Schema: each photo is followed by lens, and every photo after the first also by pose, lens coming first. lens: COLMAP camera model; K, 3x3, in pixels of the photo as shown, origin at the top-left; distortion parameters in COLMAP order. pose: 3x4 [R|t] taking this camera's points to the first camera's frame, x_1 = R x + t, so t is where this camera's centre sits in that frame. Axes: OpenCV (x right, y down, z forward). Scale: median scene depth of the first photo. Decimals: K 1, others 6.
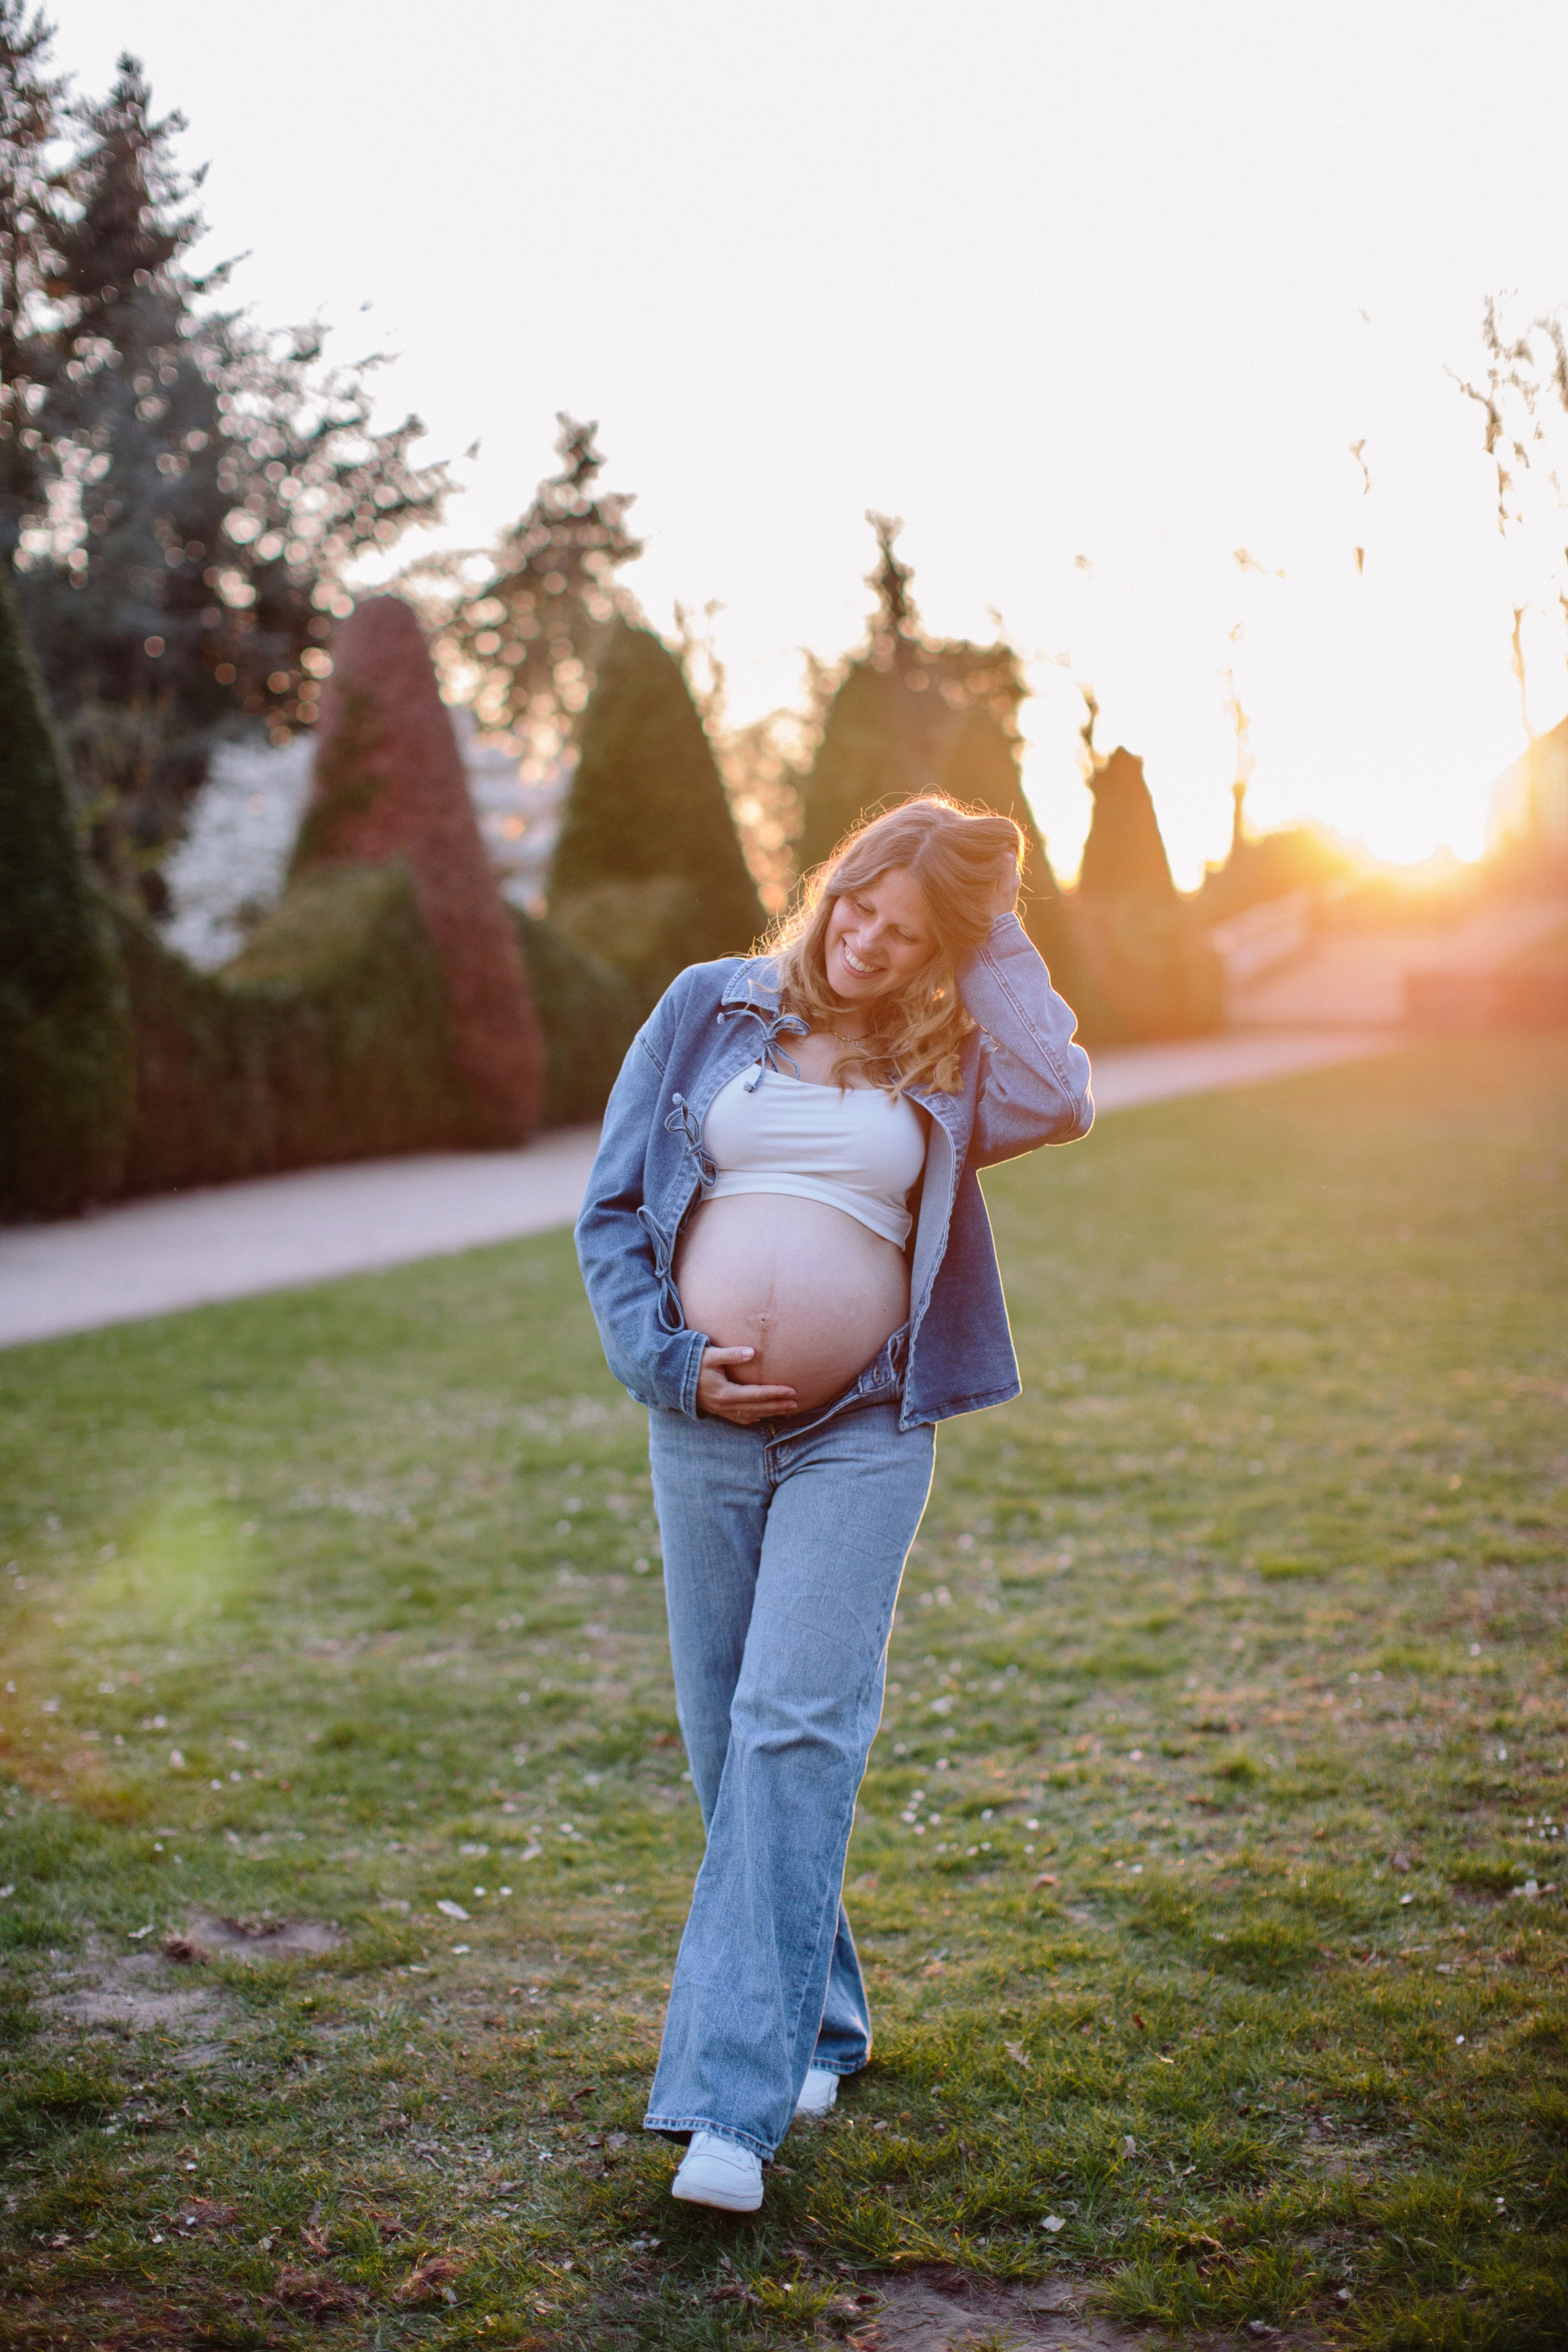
lens RADIAL K [[3436.5, 0, 802.6], [0, 3436.5, 1180.7], [0, 0, 1]] dist [-0.170833, 0.395576]
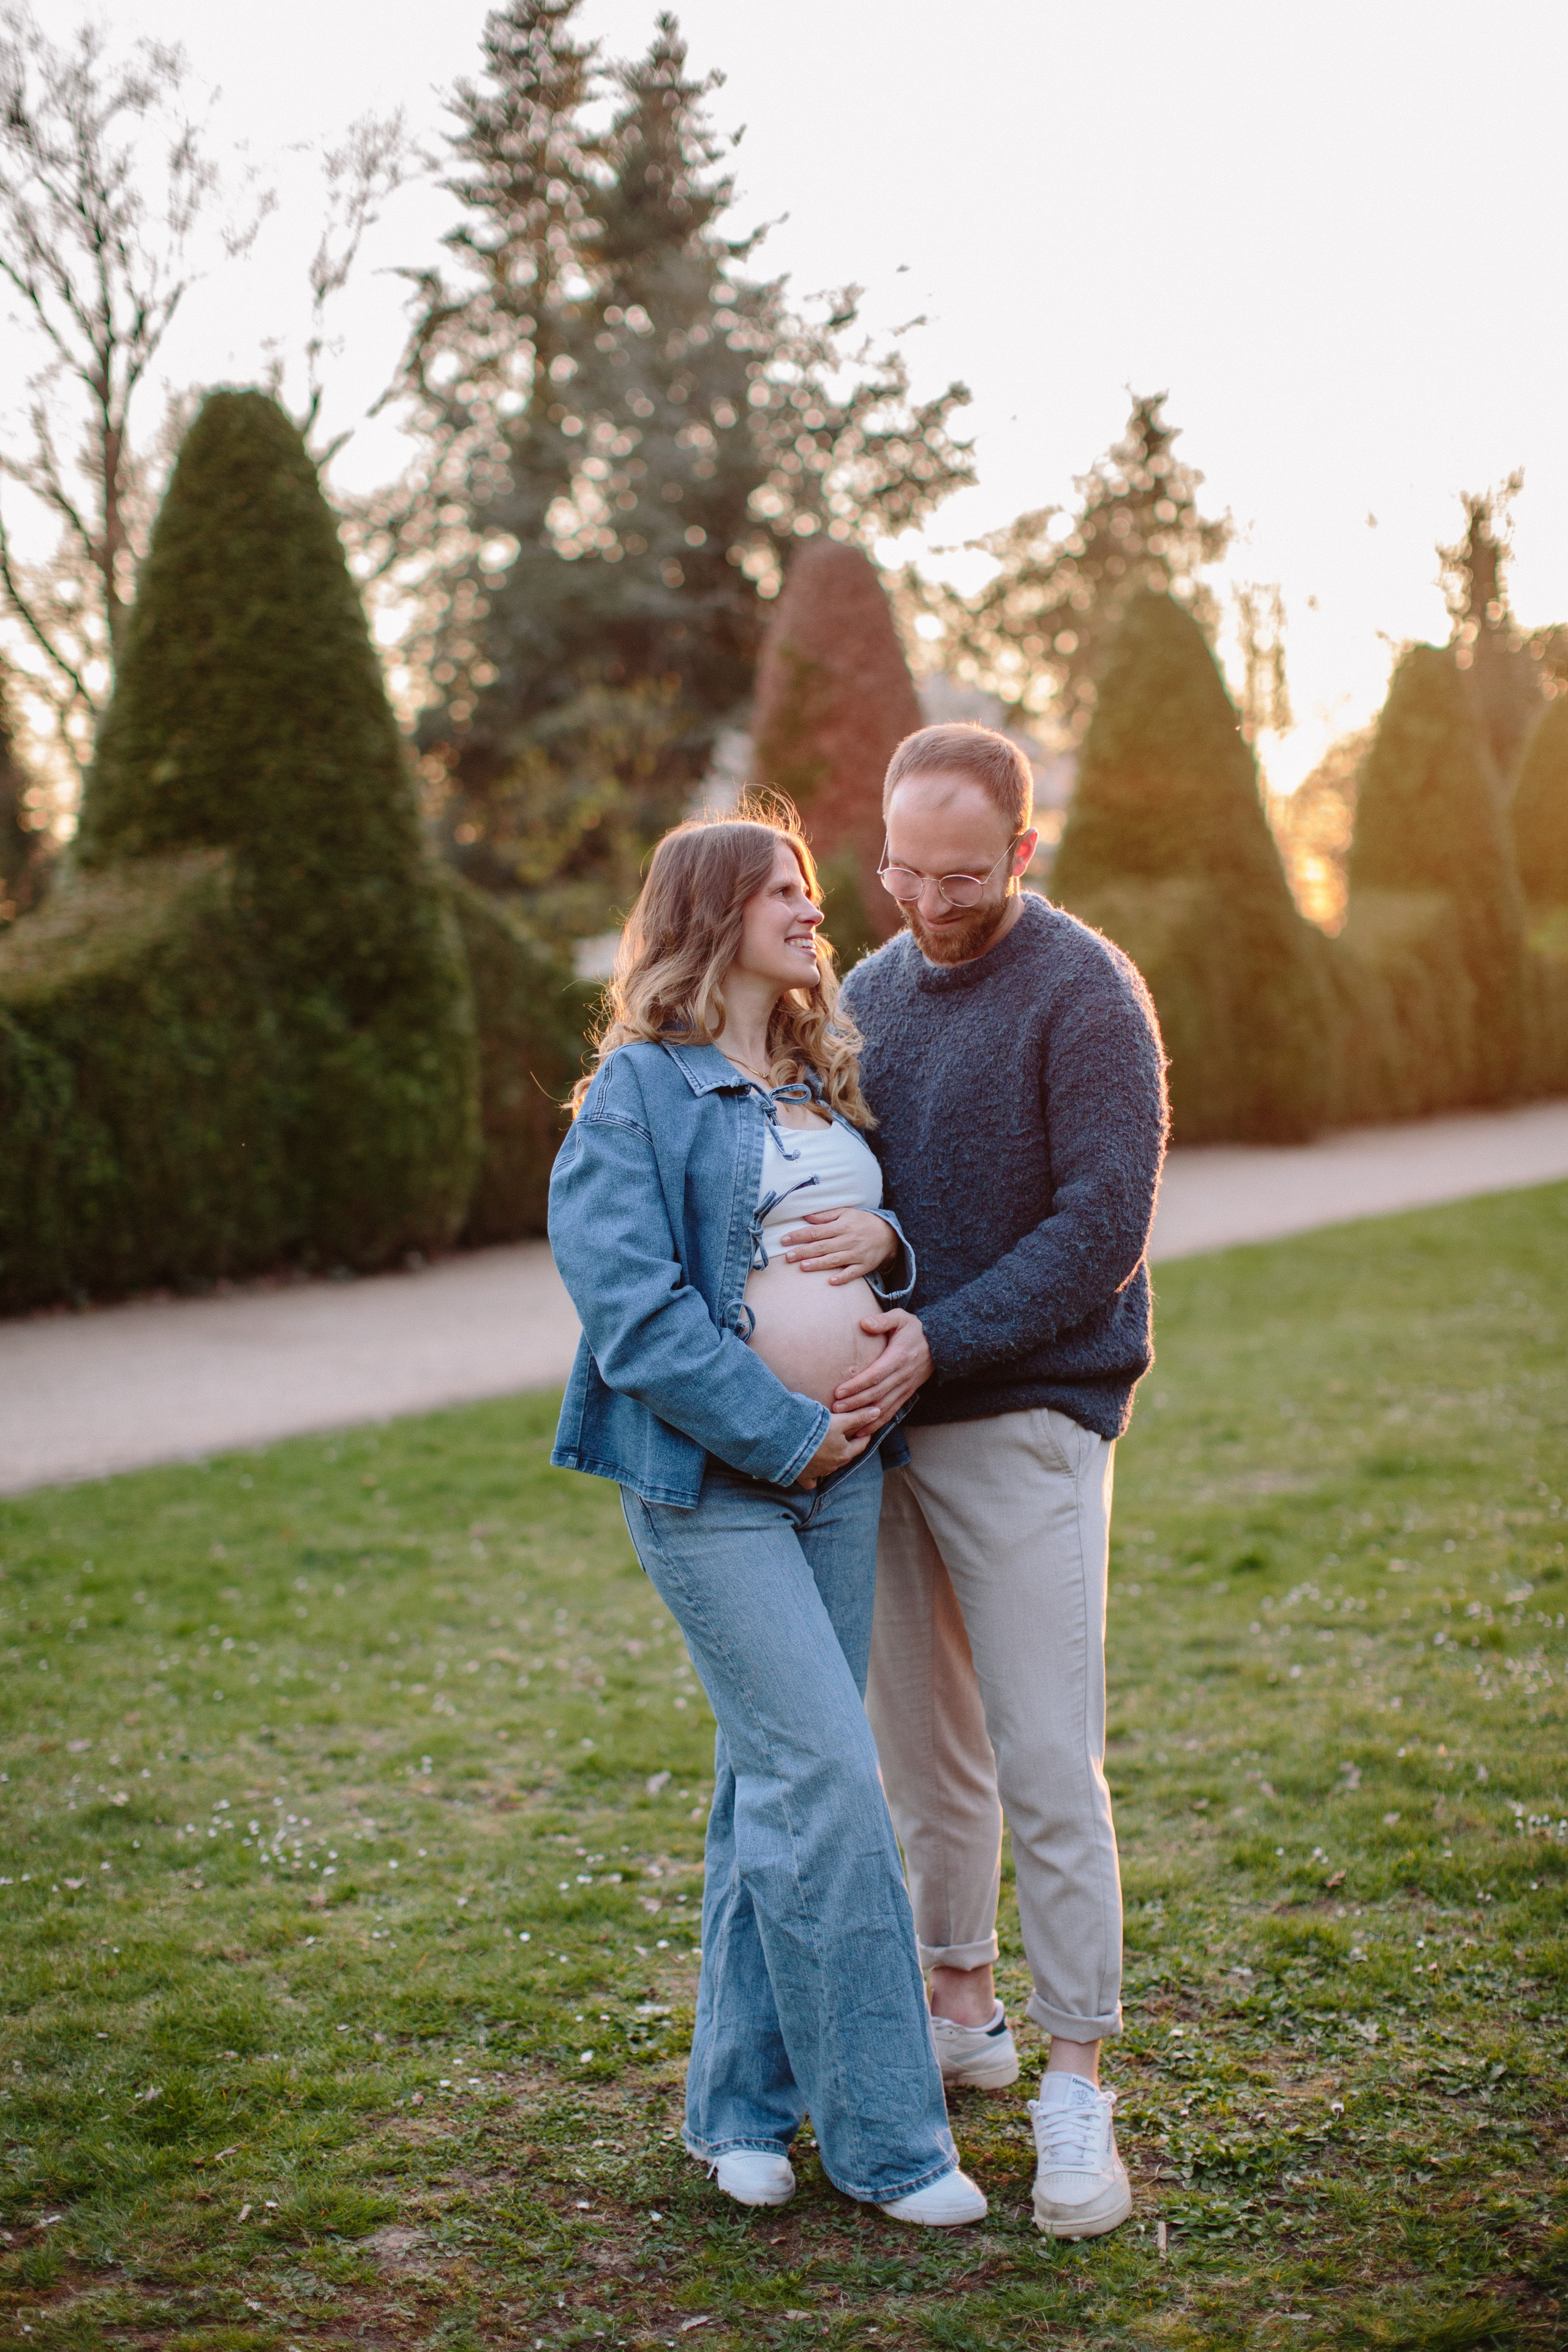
lens RADIAL K [[3412.2, 0, 784.0], [0, 3412.2, 1176.0], [0, 0, 1]] dist [-0.181165, 0.422048]
pose [[0.982322, 0.021205, -0.185996, 0.028166], [-0.021728, 0.999764, -0.000771, -0.011008], [0.185936, 0.004799, 0.982550, 0.149355]]
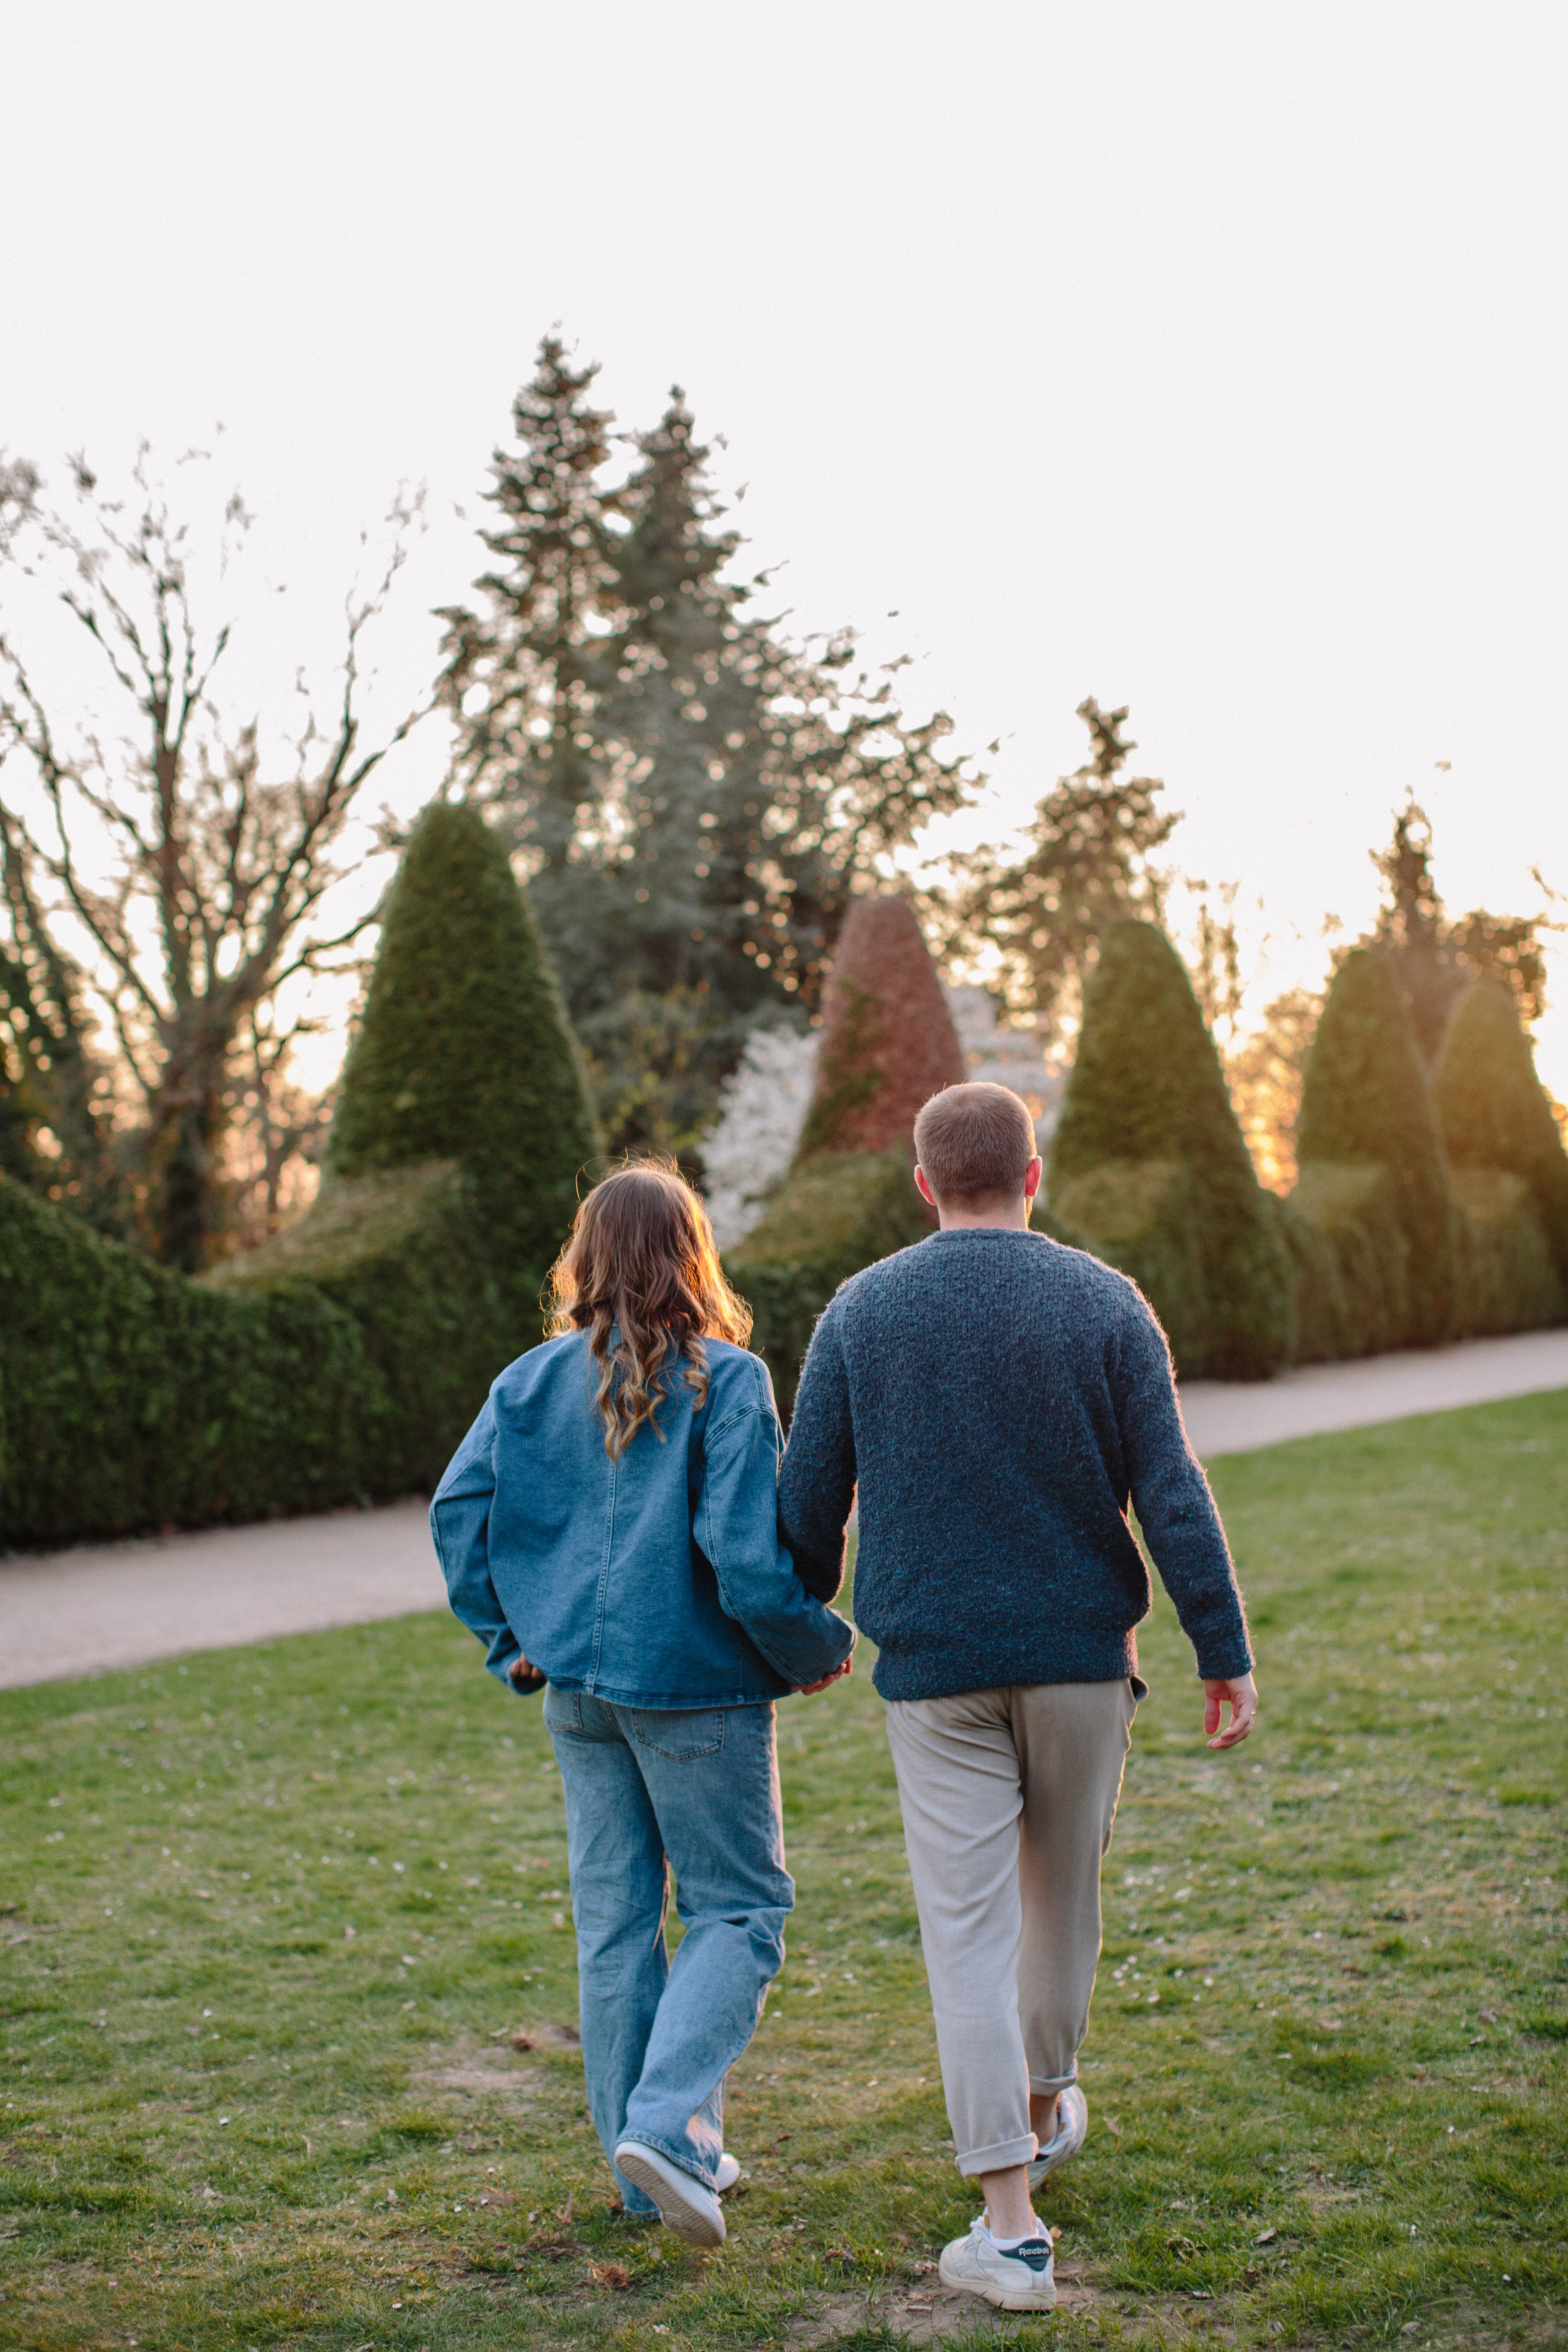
lens RADIAL K [[3445.7, 0, 818.4], [0, 3445.7, 1176.1], [0, 0, 1]] dist [-0.171153, 0.347889]
pose [[0.987143, -0.005938, -0.159731, 0.029396], [-0.006351, 0.997064, -0.076315, -0.002459], [0.159715, 0.076349, 0.984206, -0.065342]]
